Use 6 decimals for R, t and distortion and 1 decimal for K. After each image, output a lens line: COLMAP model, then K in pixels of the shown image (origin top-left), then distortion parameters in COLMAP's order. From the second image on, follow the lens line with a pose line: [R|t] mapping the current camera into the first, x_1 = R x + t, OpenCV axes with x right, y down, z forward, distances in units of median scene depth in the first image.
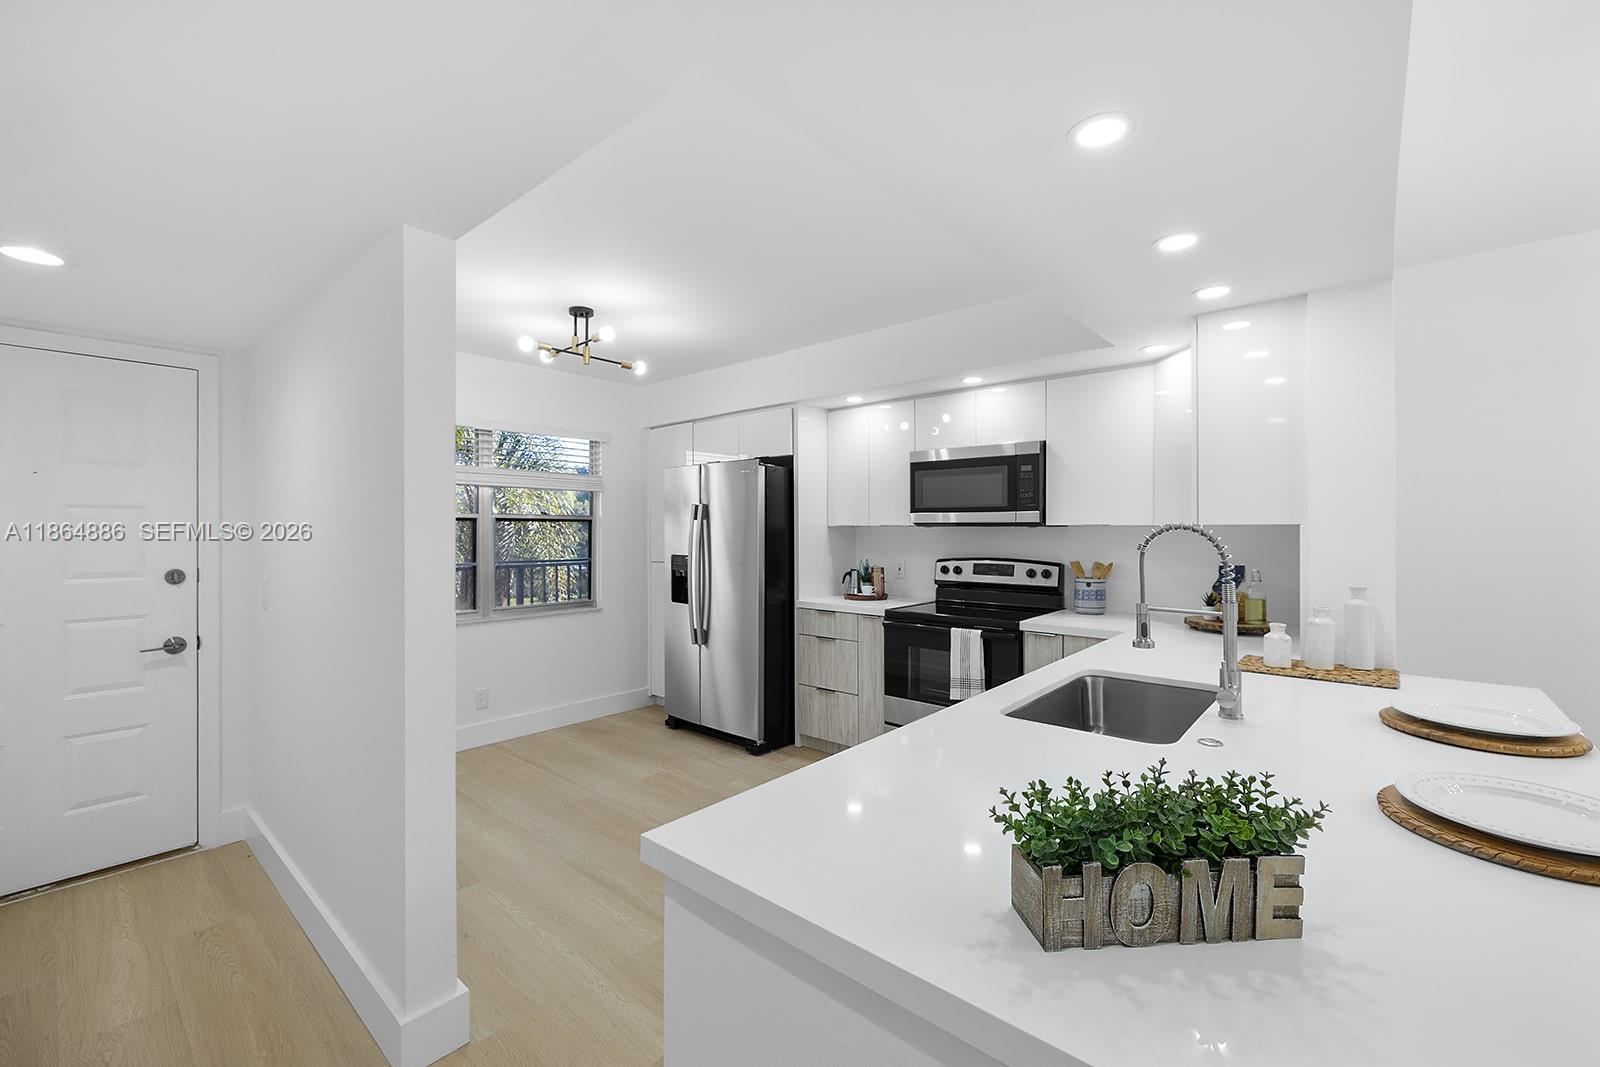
lens RADIAL K [[681.8, 0, 789.7], [0, 681.8, 516.2], [0, 0, 1]] dist [-0.000246, 0.000134]
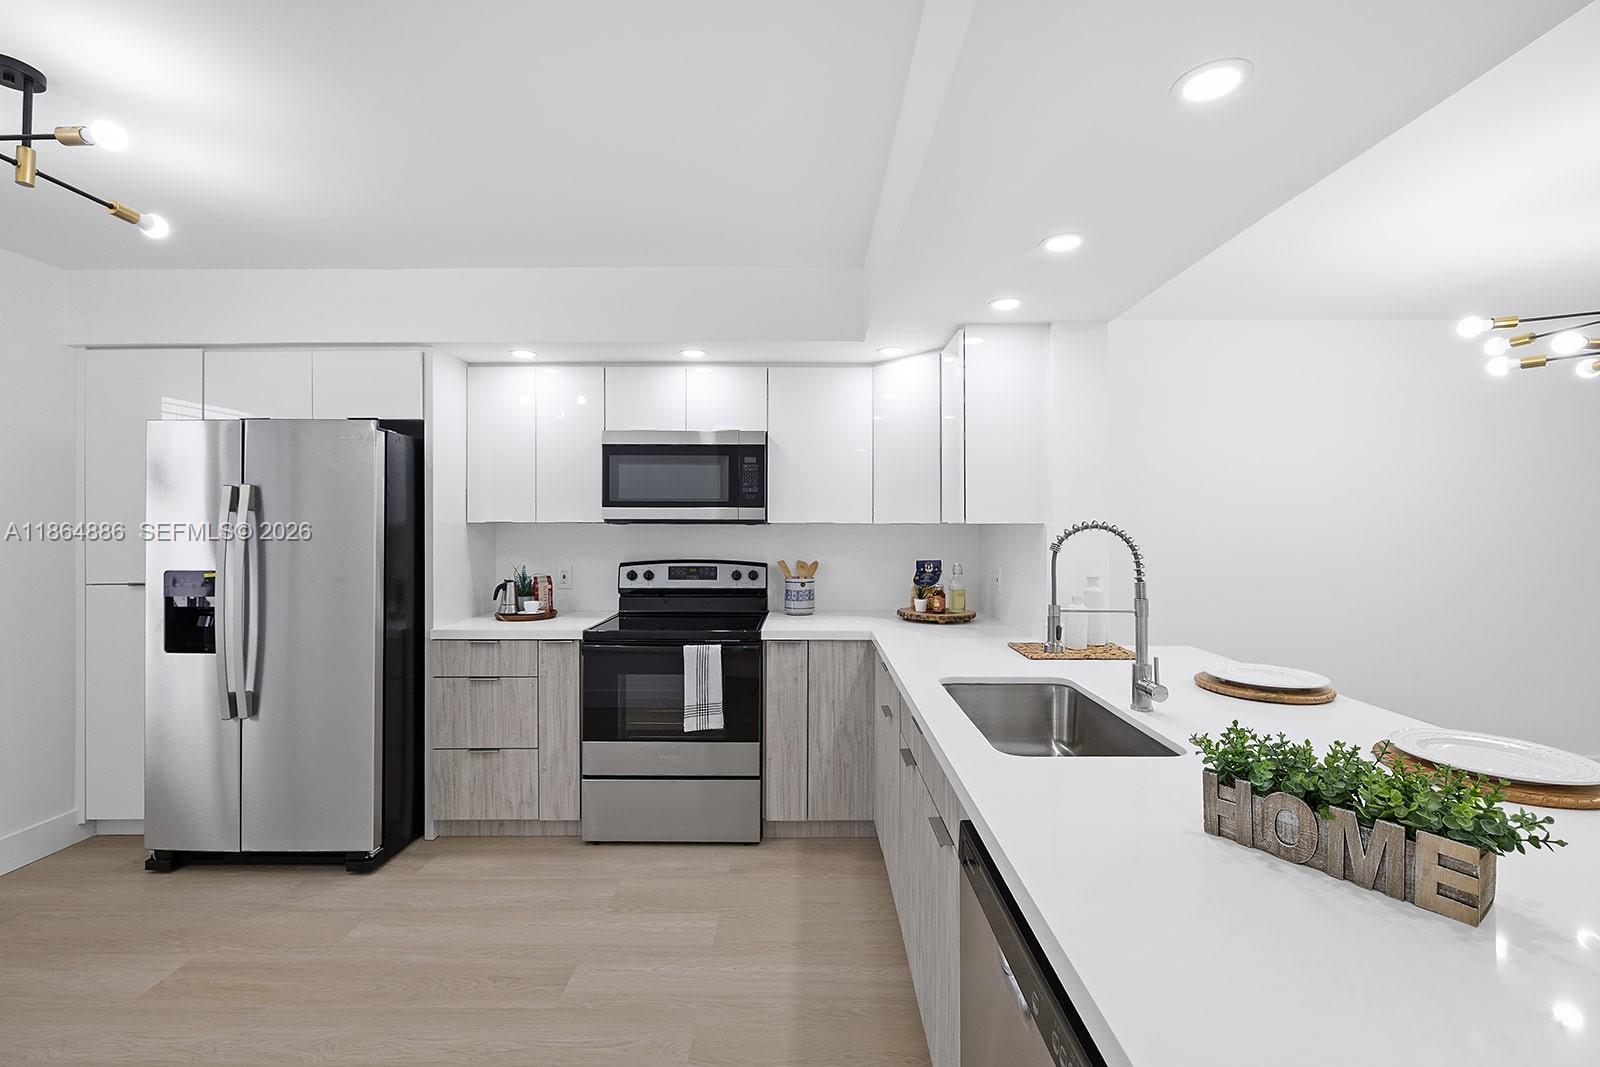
lens RADIAL K [[681.8, 0, 789.7], [0, 681.8, 516.2], [0, 0, 1]] dist [-0.000246, 0.000134]
pose [[0.744951, 0.010362, 0.667039, -0.194760], [-0.013124, 0.999913, -0.000876, 0.003868], [-0.666990, -0.008102, 0.745022, 0.255039]]
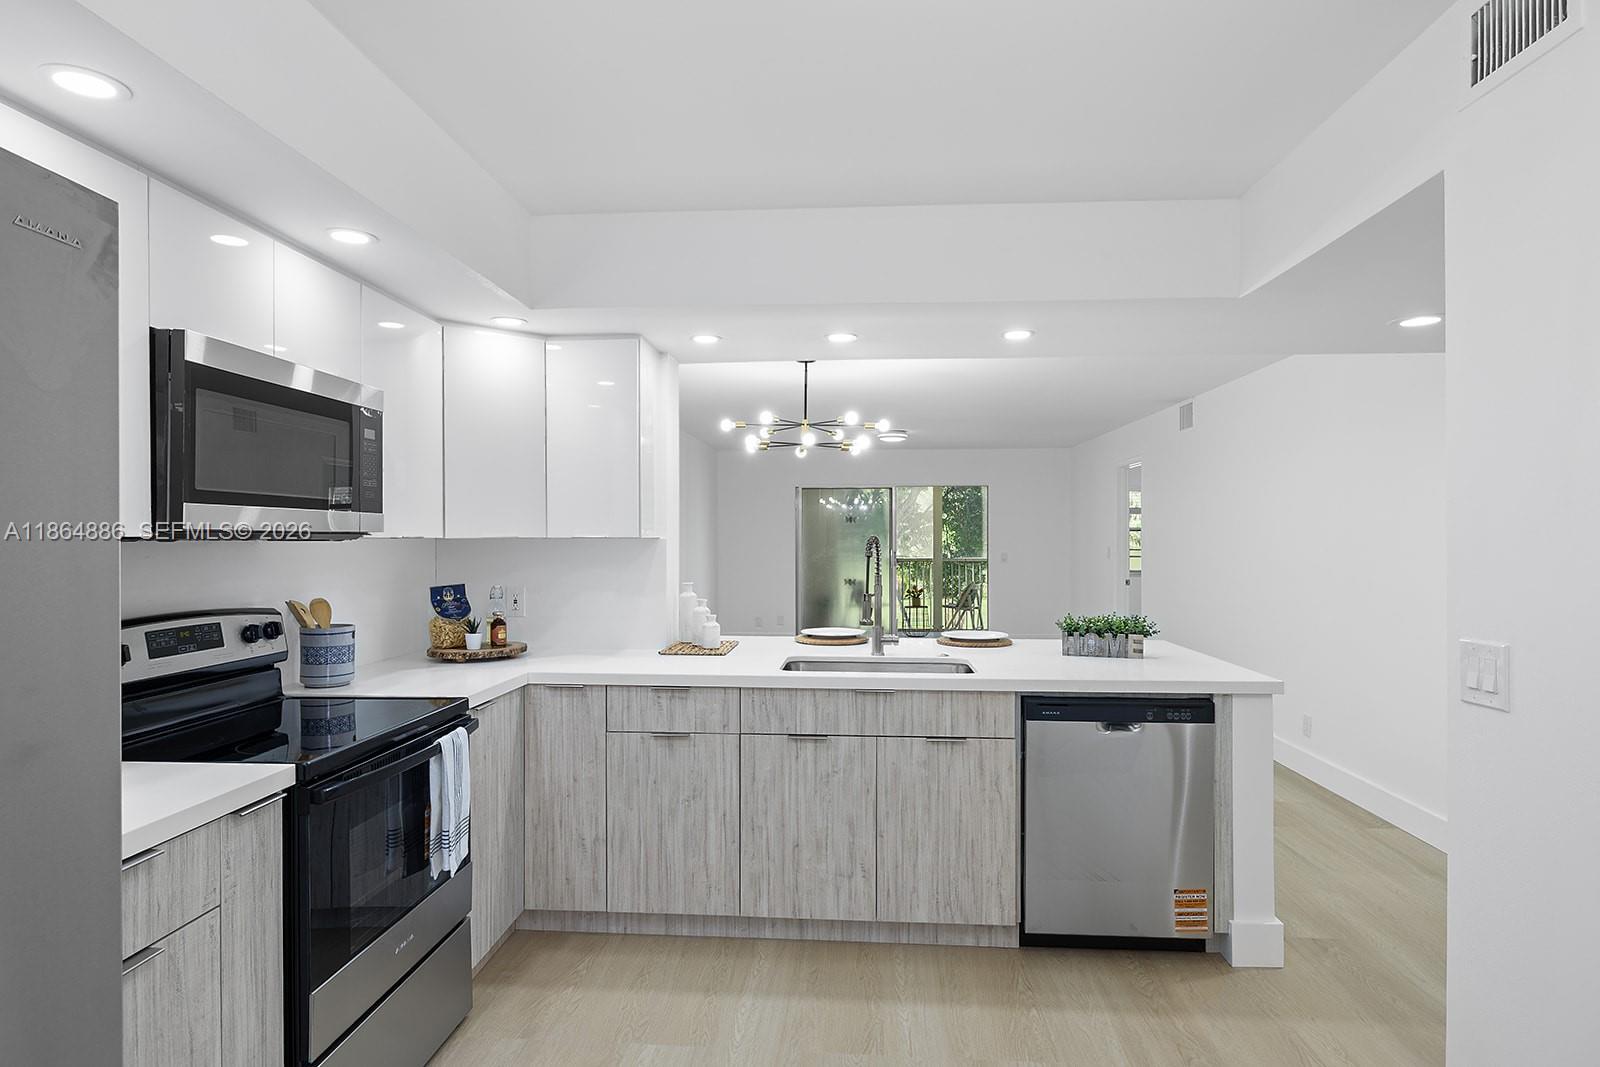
lens RADIAL K [[910.5, 0, 800.0], [0, 910.5, 533.5], [0, 0, 1]] dist [0.002286, 0.000274]
pose [[-0.629680, 0.005163, 0.776837, -0.393881], [-0.009637, 0.999849, -0.014457, 0.015139], [-0.776795, -0.016590, -0.629535, 1.048814]]
